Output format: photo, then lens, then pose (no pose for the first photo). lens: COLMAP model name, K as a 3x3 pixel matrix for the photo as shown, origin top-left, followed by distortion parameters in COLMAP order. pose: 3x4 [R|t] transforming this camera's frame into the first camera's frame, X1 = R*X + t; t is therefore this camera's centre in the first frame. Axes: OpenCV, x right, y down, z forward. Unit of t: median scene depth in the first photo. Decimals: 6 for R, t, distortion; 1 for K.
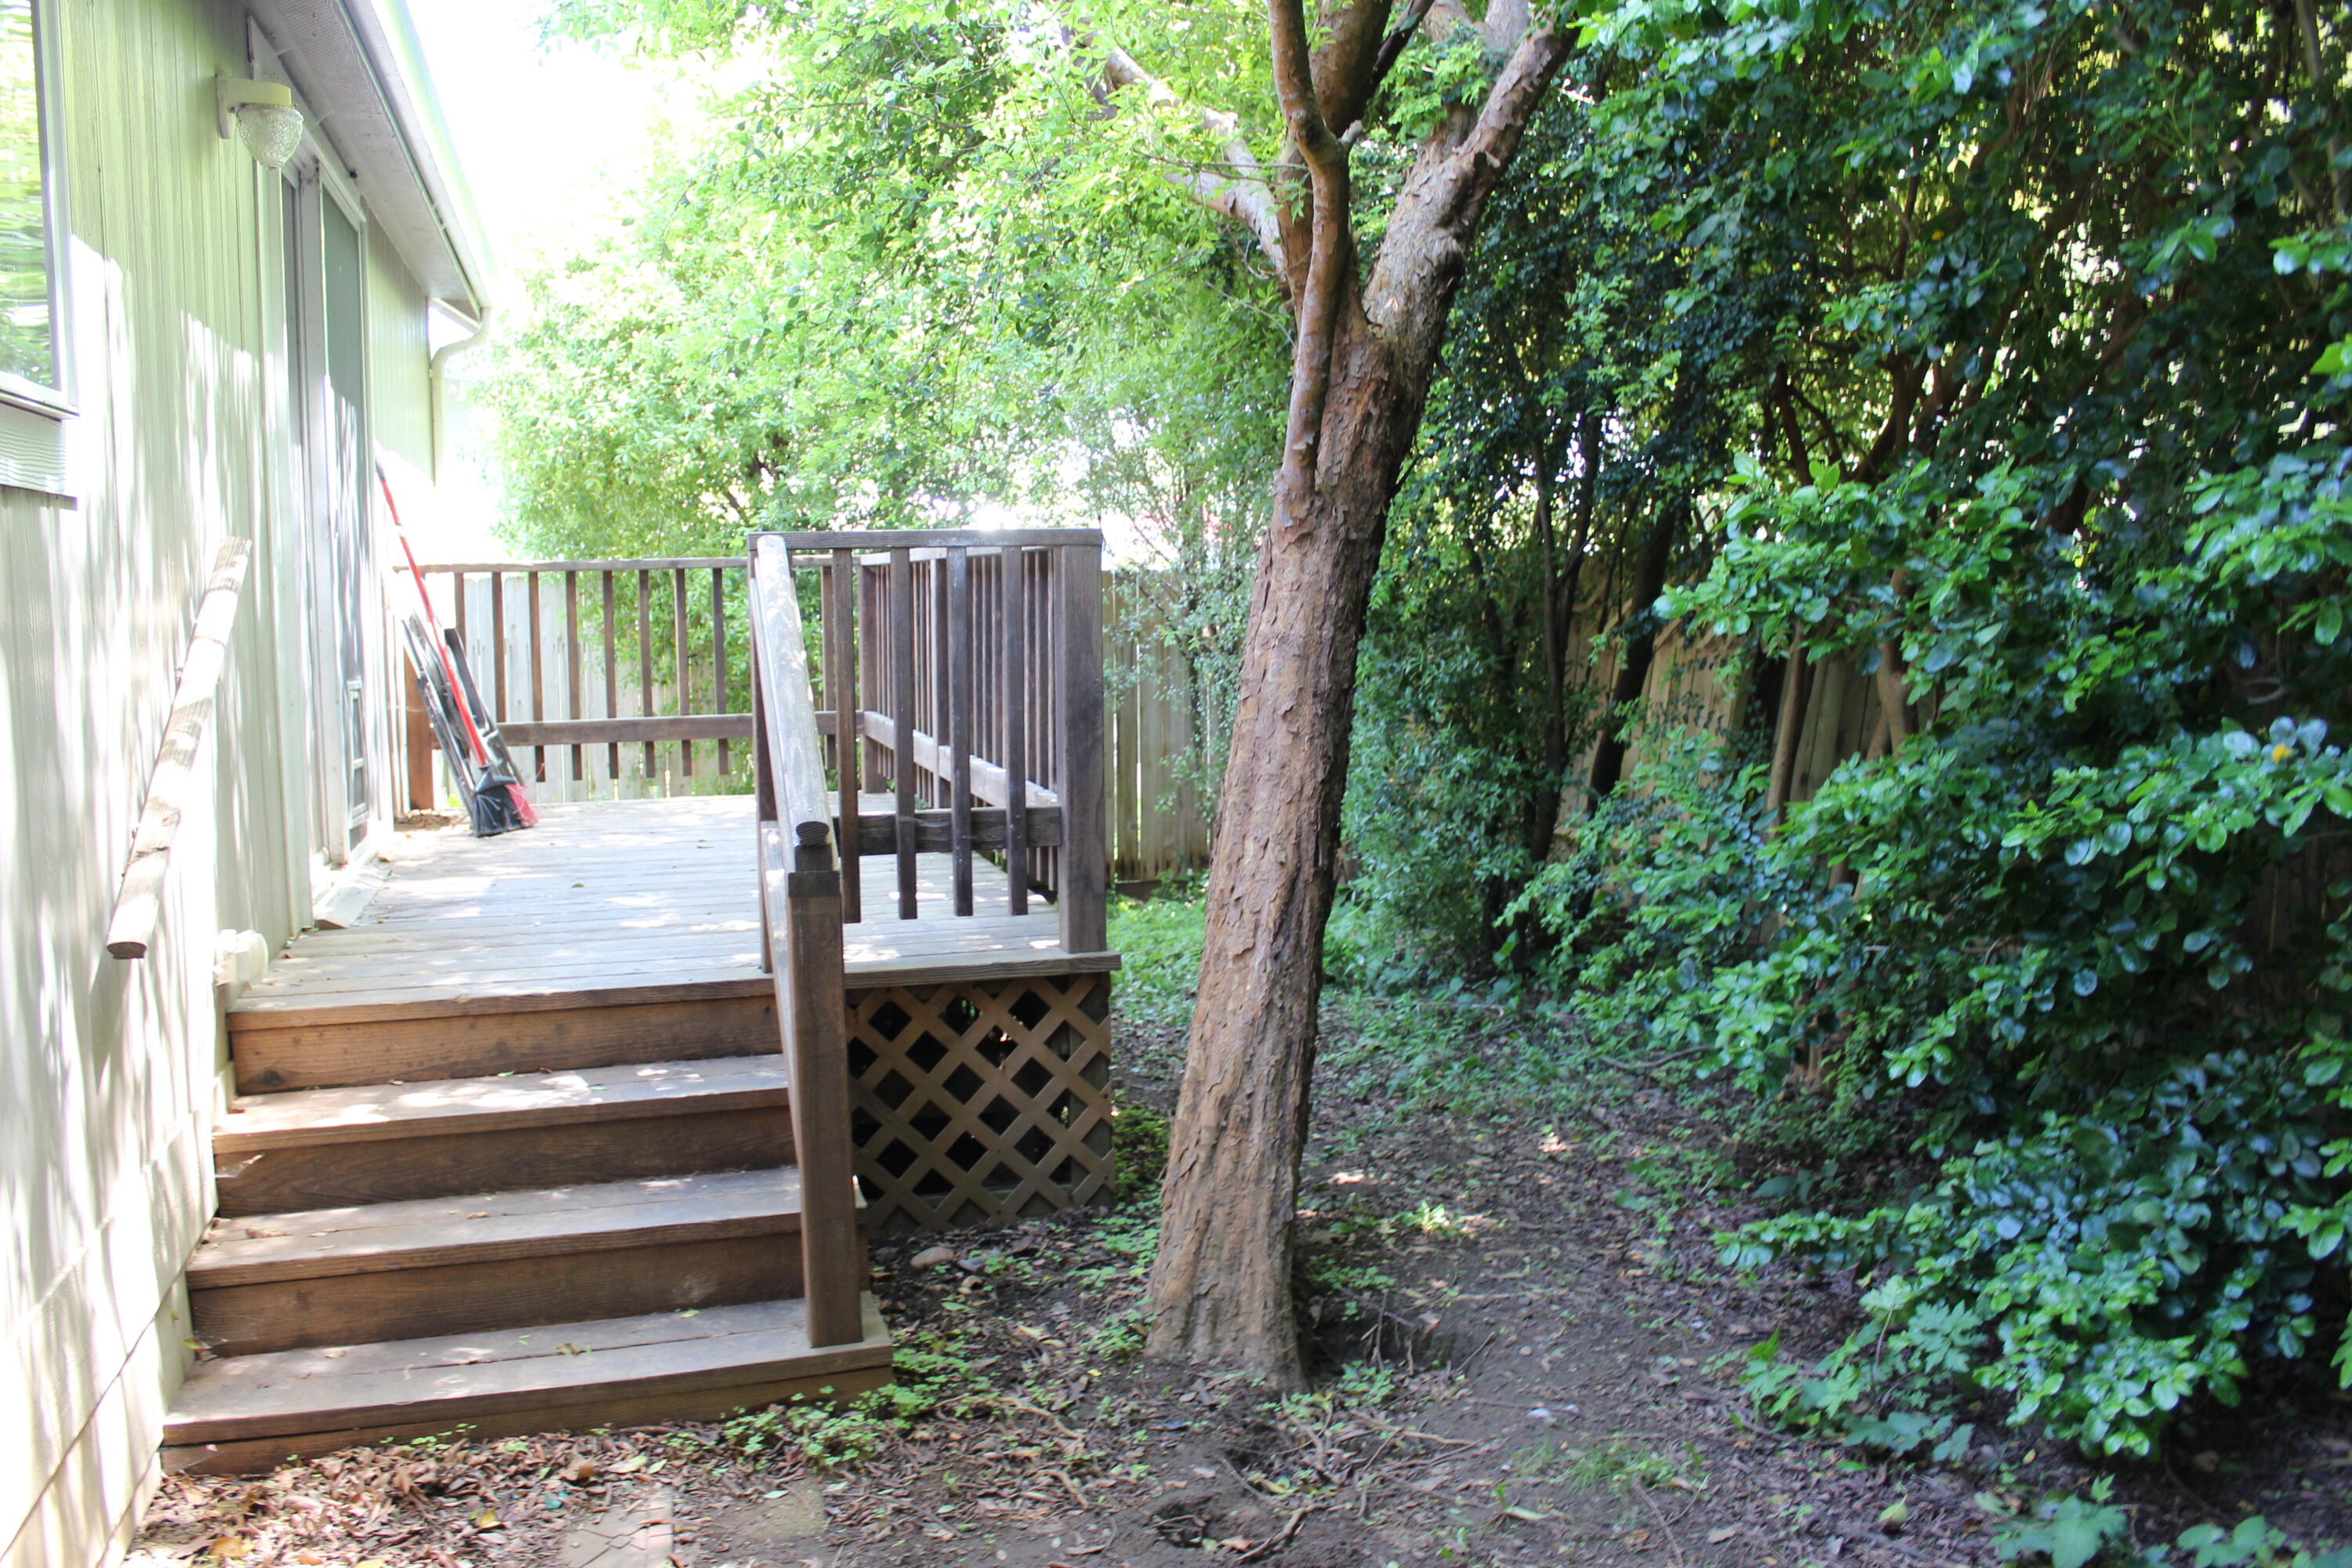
lens RADIAL K [[1976.8, 0, 1184.1], [0, 1976.8, 791.5], [0, 0, 1]] dist [-0.155117, 0.131782]
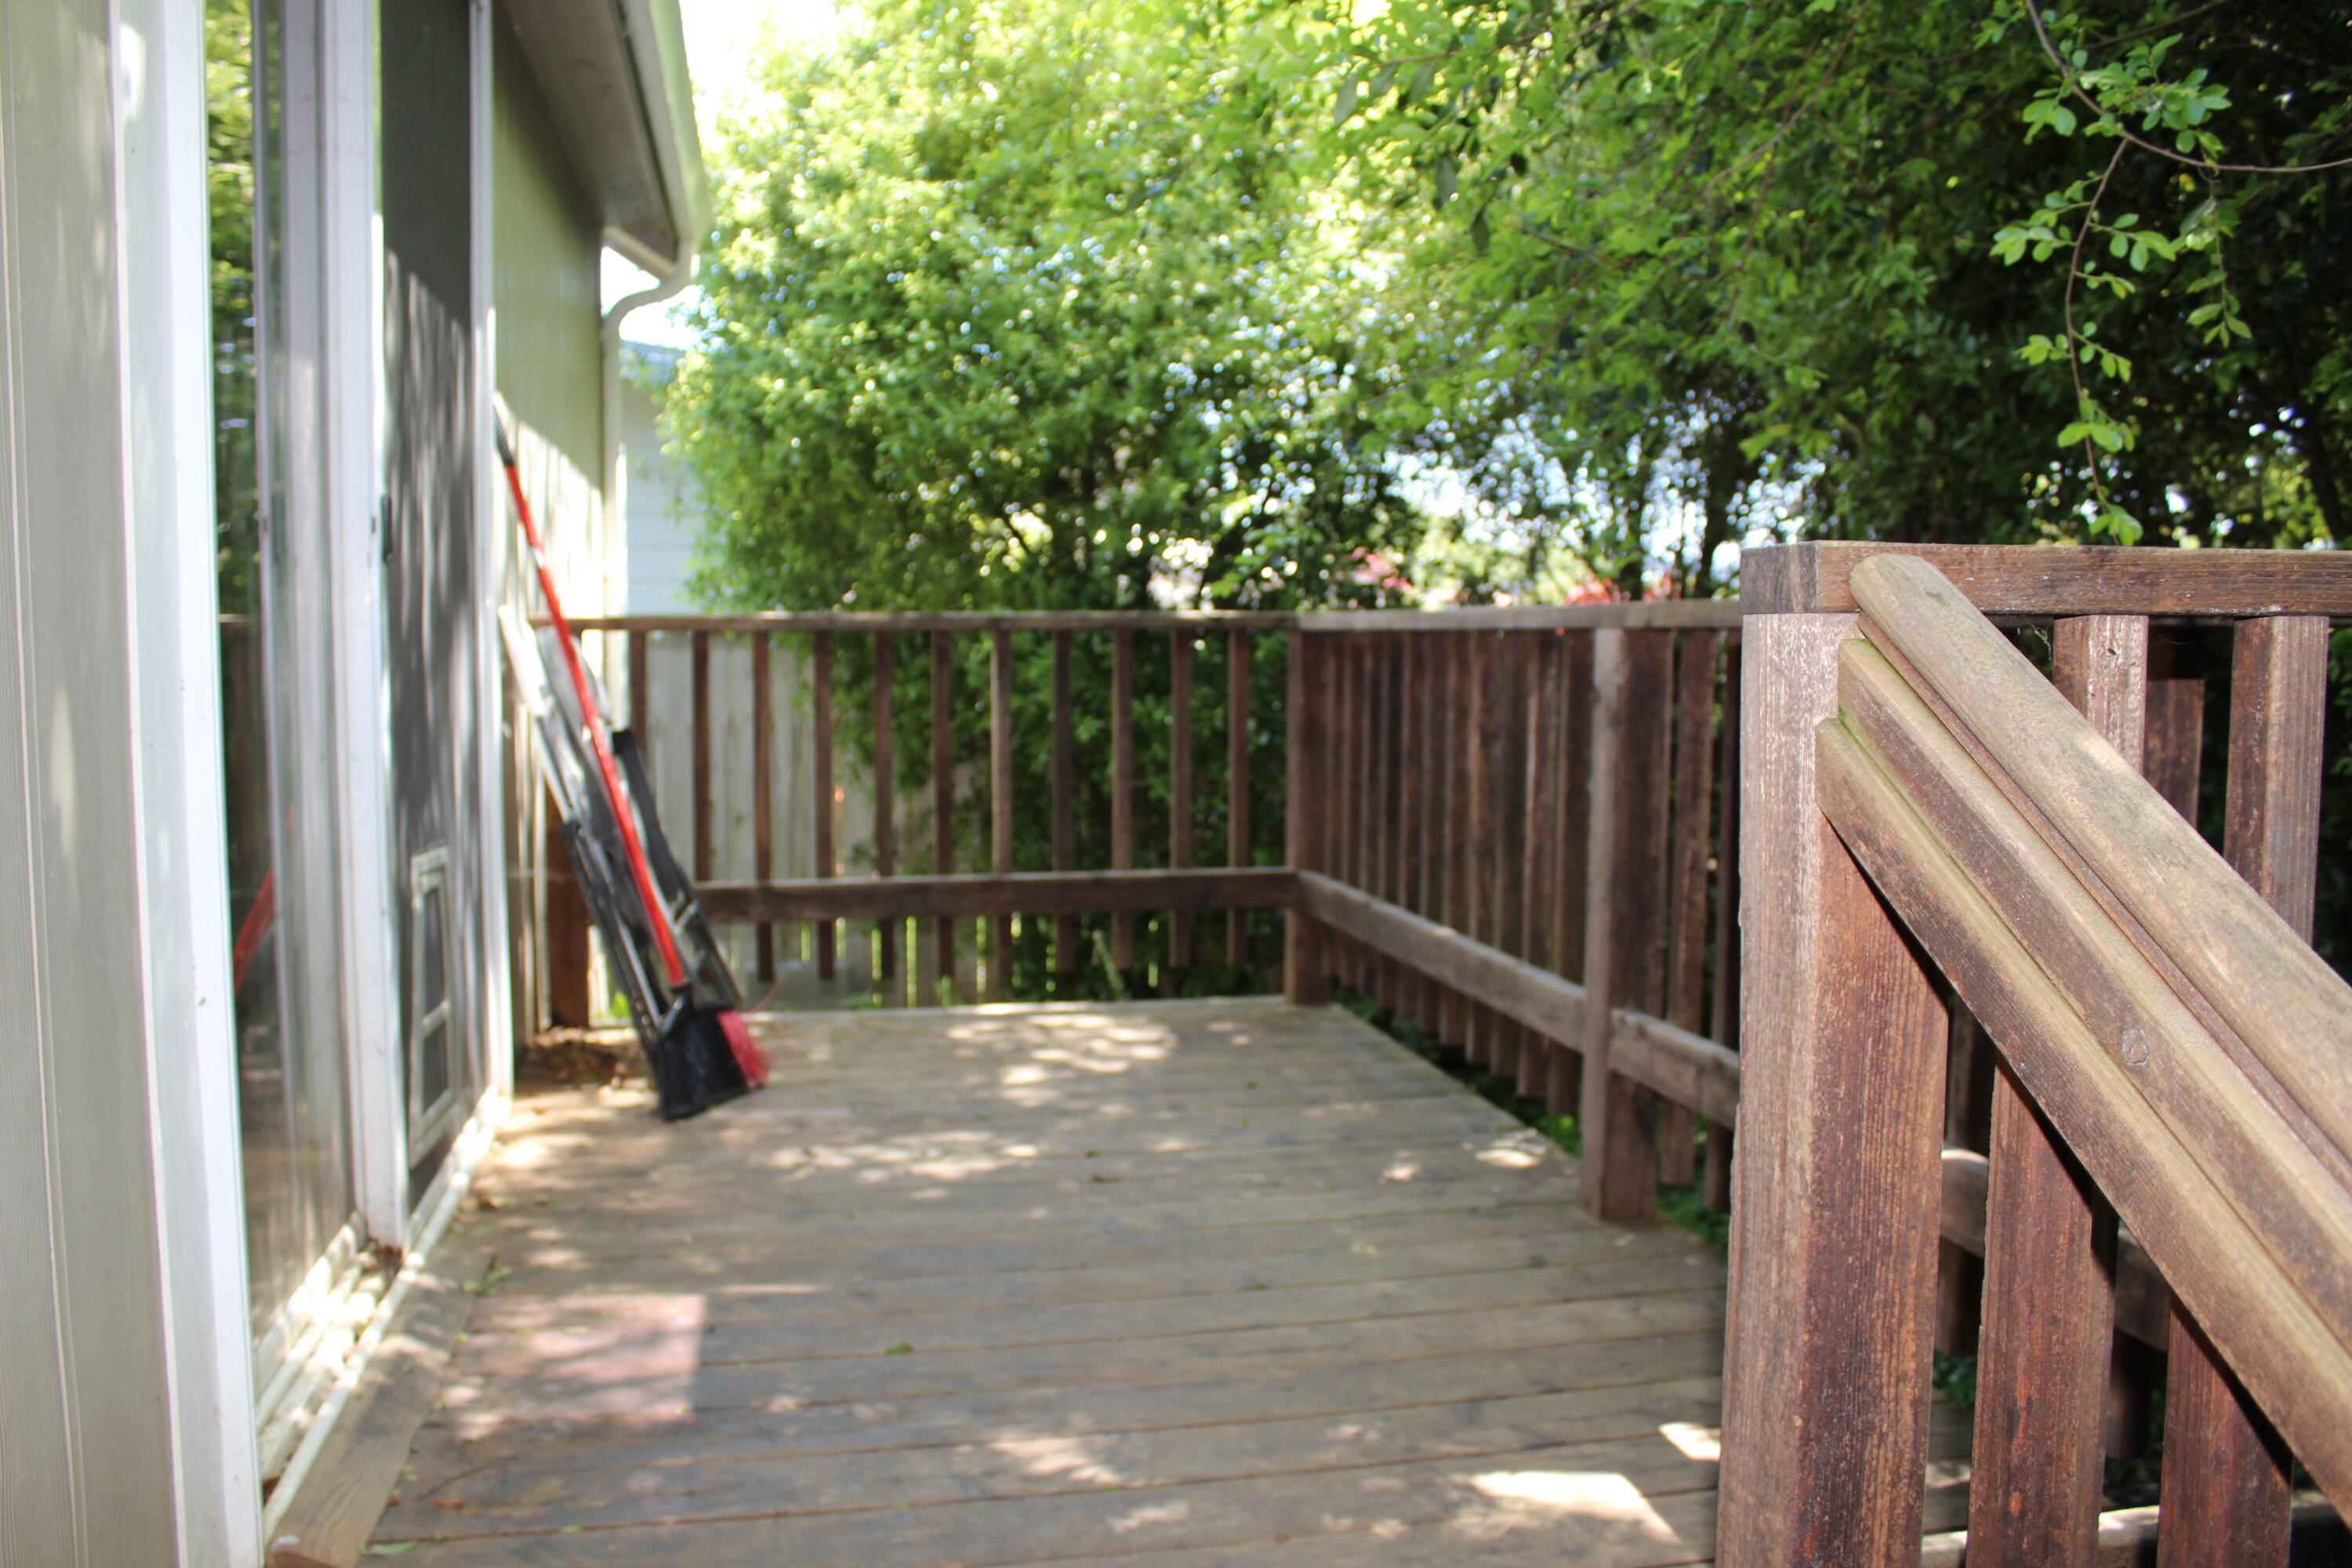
lens RADIAL K [[1976.8, 0, 1170.2], [0, 1976.8, 781.6], [0, 0, 1]] dist [-0.155117, 0.131782]
pose [[0.996122, 0.009903, -0.087426, -0.158696], [-0.013618, 0.999025, -0.041998, -0.044708], [0.086925, 0.043025, 0.995285, 0.417572]]
